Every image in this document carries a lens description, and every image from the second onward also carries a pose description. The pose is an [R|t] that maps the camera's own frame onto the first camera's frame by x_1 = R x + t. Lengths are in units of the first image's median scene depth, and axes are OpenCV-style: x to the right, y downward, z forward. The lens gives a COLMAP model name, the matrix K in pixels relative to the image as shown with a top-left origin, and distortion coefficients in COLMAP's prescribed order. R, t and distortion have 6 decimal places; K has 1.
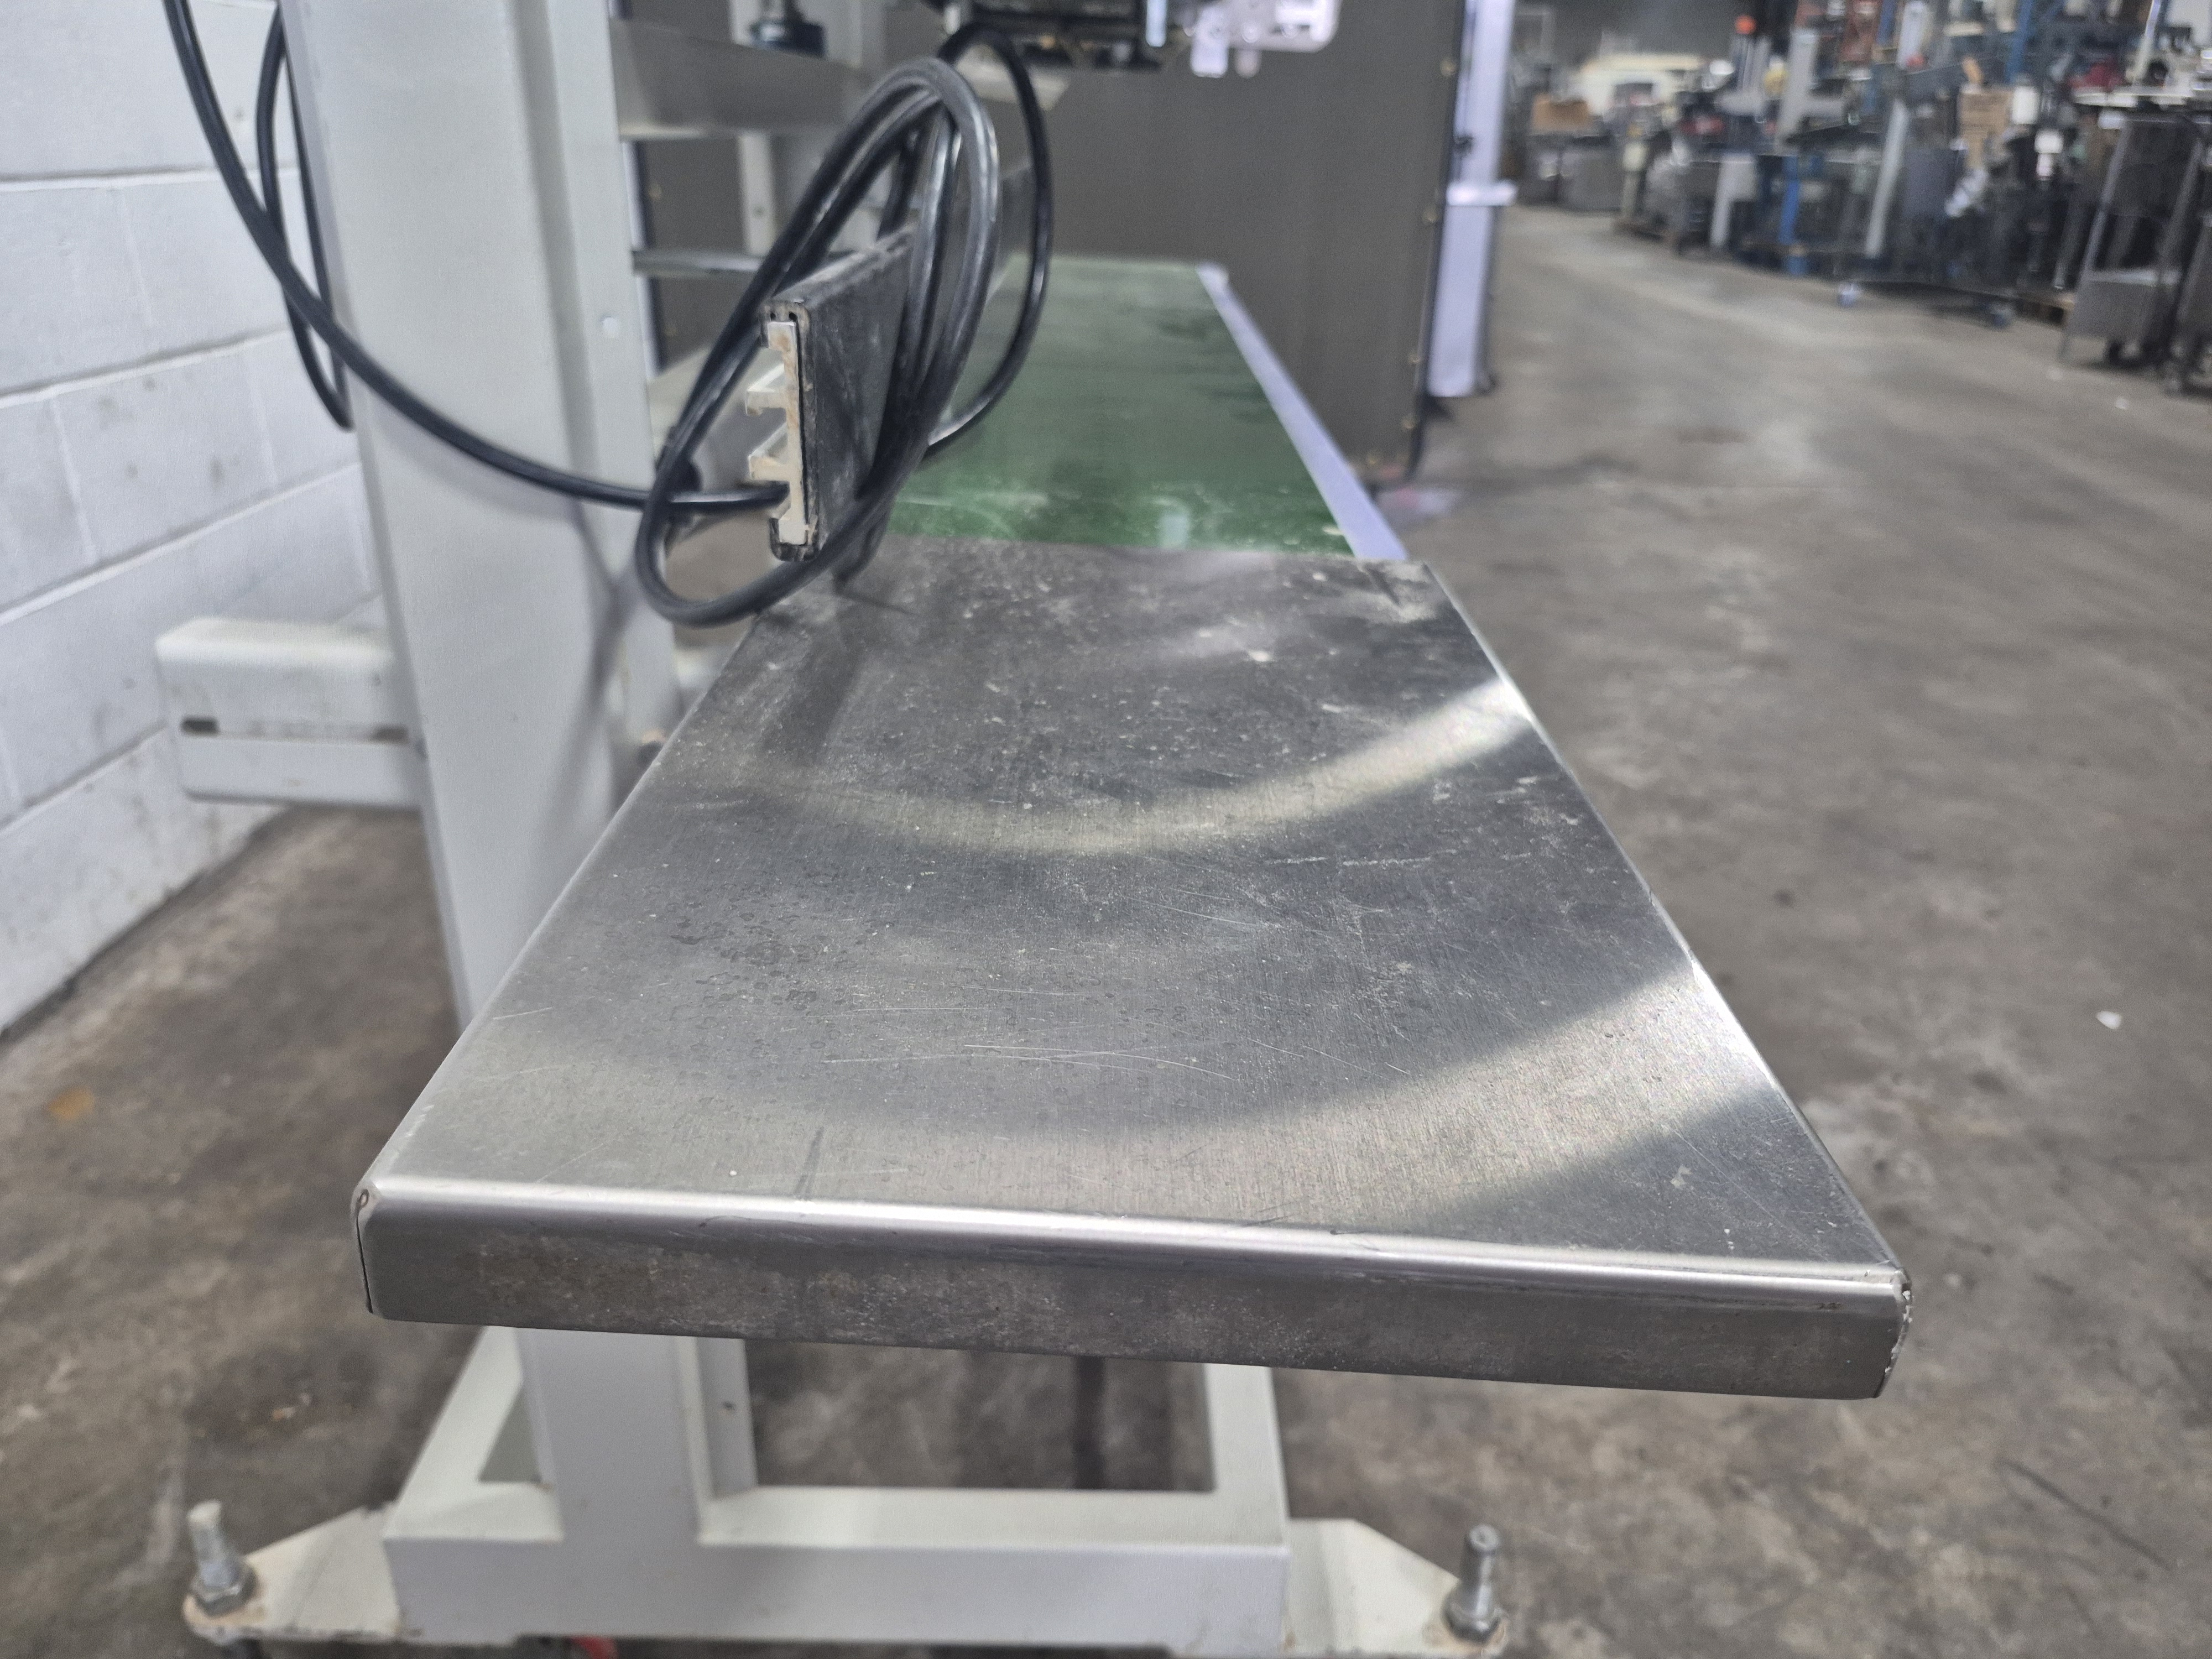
lens RADIAL K [[1570.3, 0, 1098.4], [0, 1570.3, 829.9], [0, 0, 1]] dist [0.077835, -0.096411]
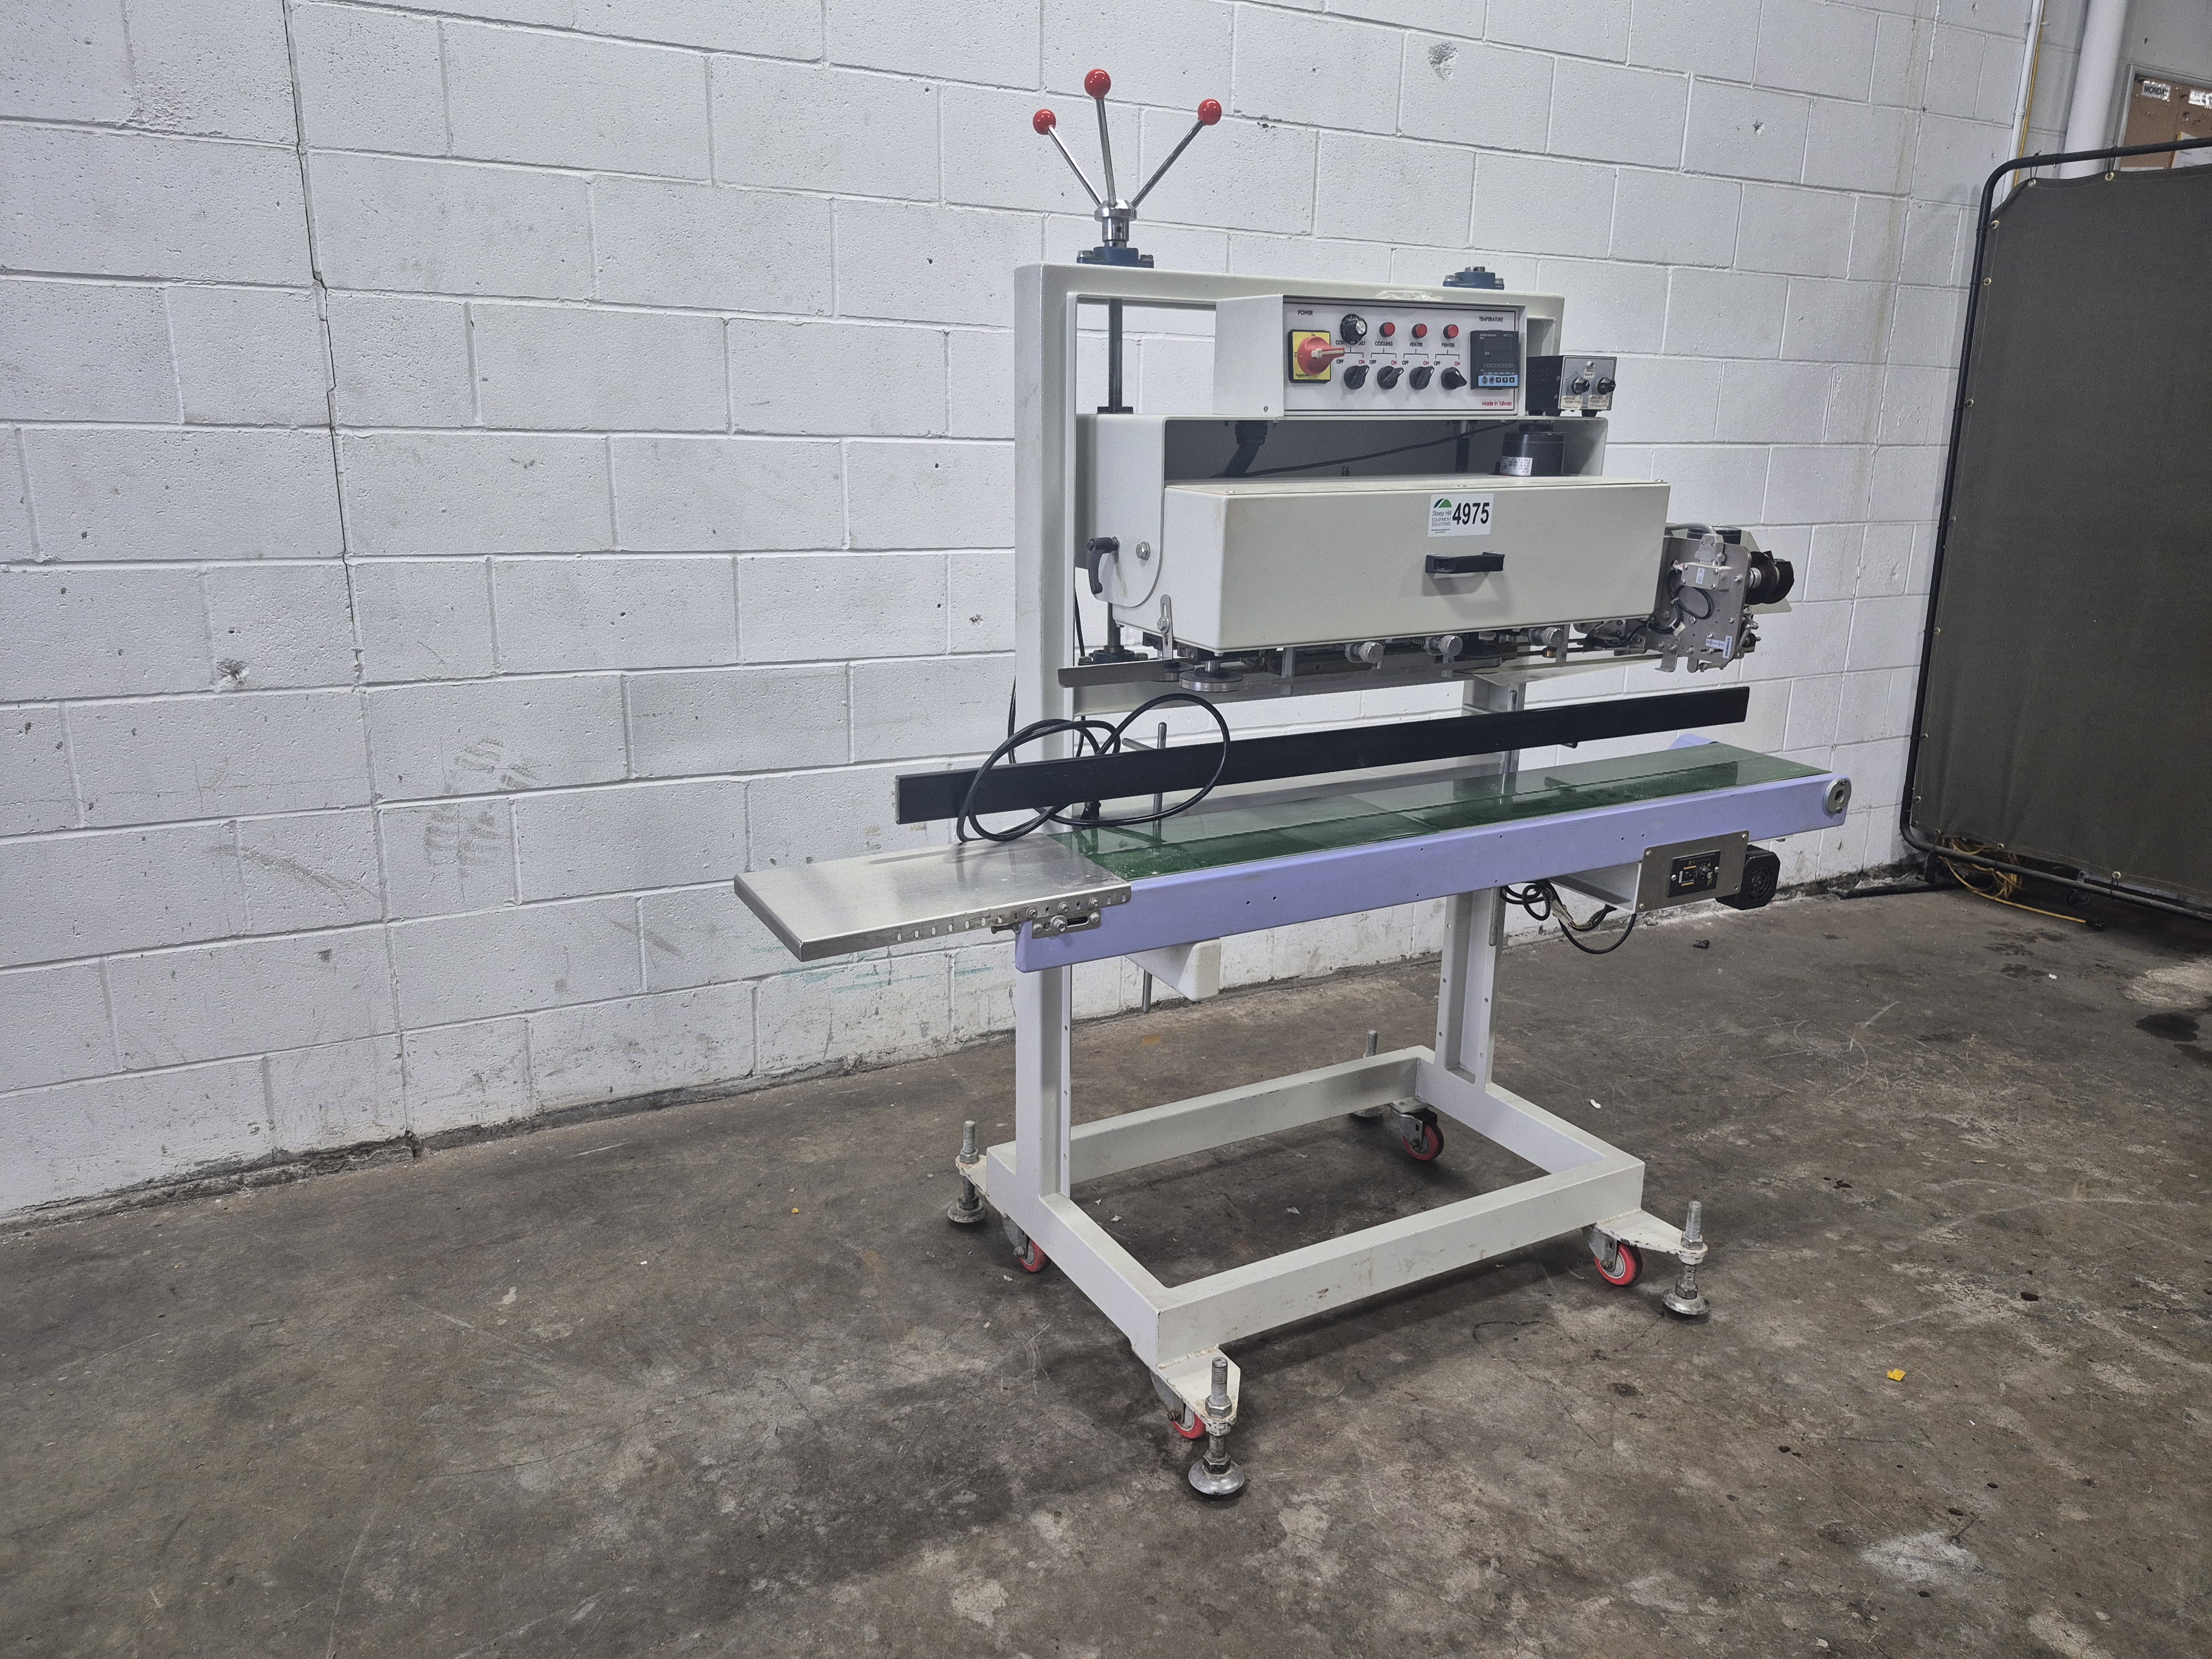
lens RADIAL K [[1532.0, 0, 1098.9], [0, 1532.0, 823.7], [0, 0, 1]] dist [0.095003, -0.111799]
pose [[0.489196, 0.204562, -0.847845, 1.000322], [-0.354527, 0.934810, 0.020987, -0.117848], [0.796868, 0.290317, 0.529828, -0.237146]]
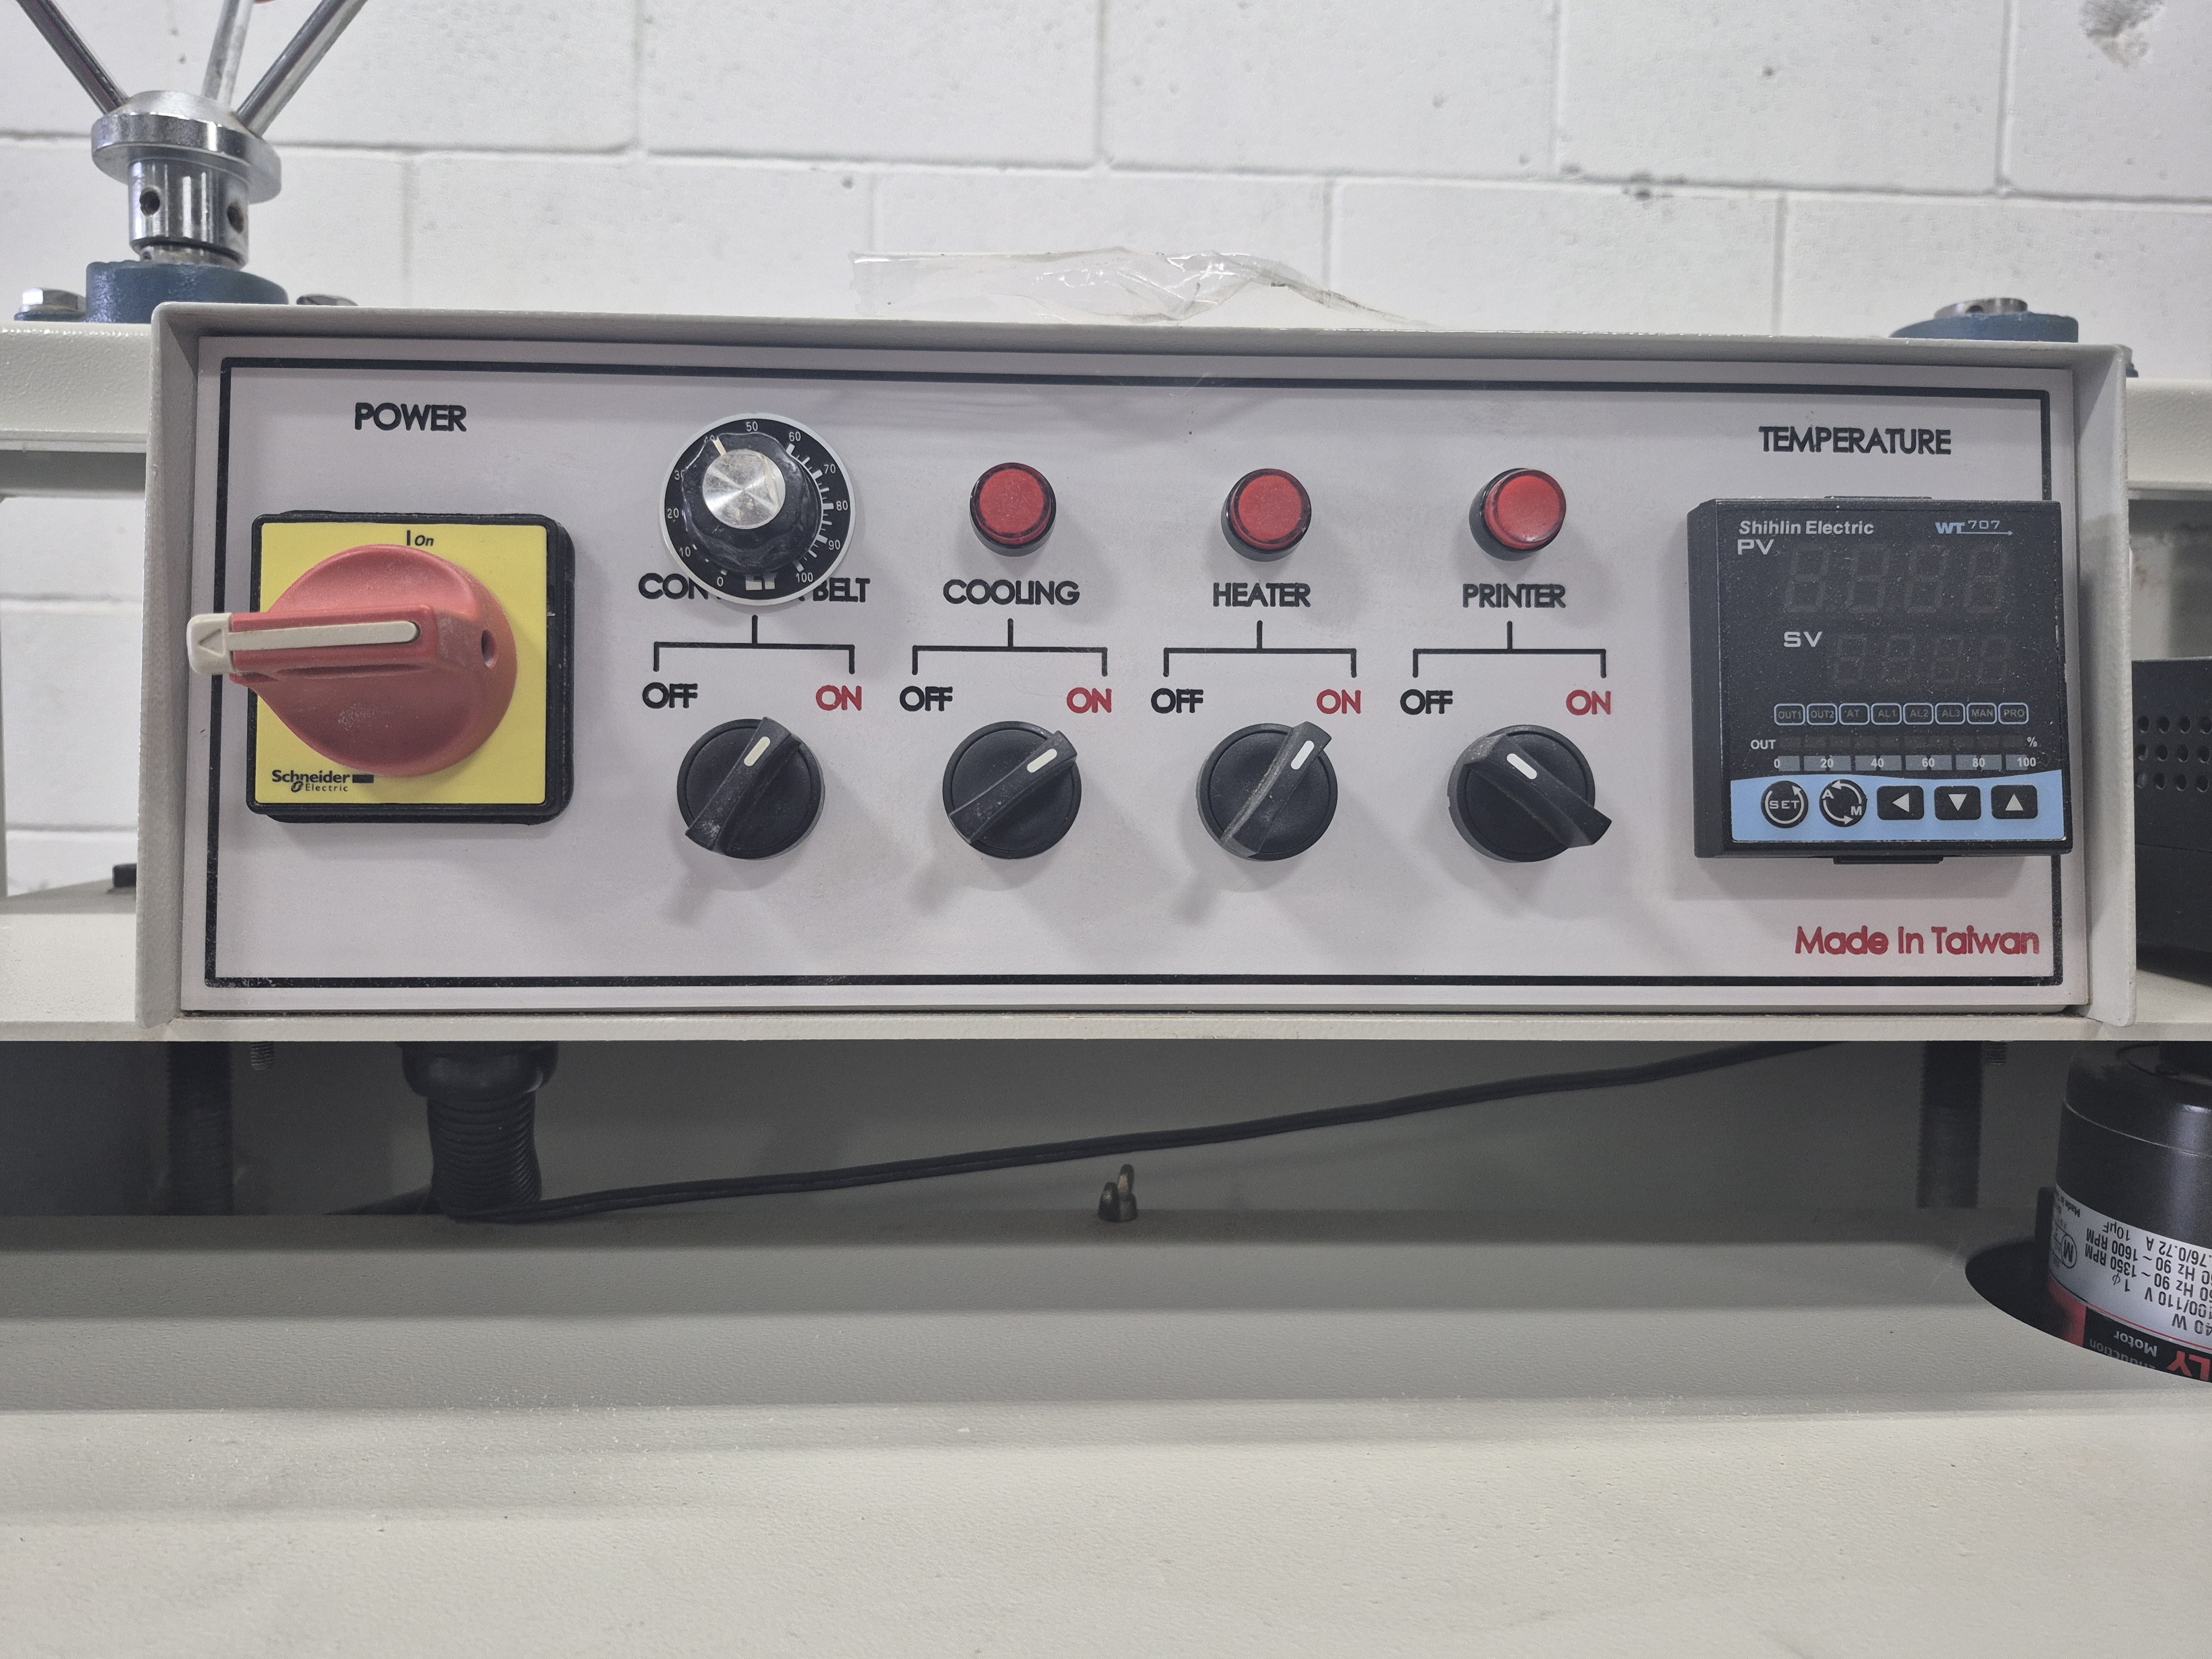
lens RADIAL K [[1570.3, 0, 1098.4], [0, 1570.3, 829.9], [0, 0, 1]] dist [0.077835, -0.096411]
pose [[0.053247, 0.037170, -0.997889, 0.195799], [-0.415491, 0.909522, 0.011708, -0.508534], [0.908037, 0.413991, 0.063873, 0.495024]]
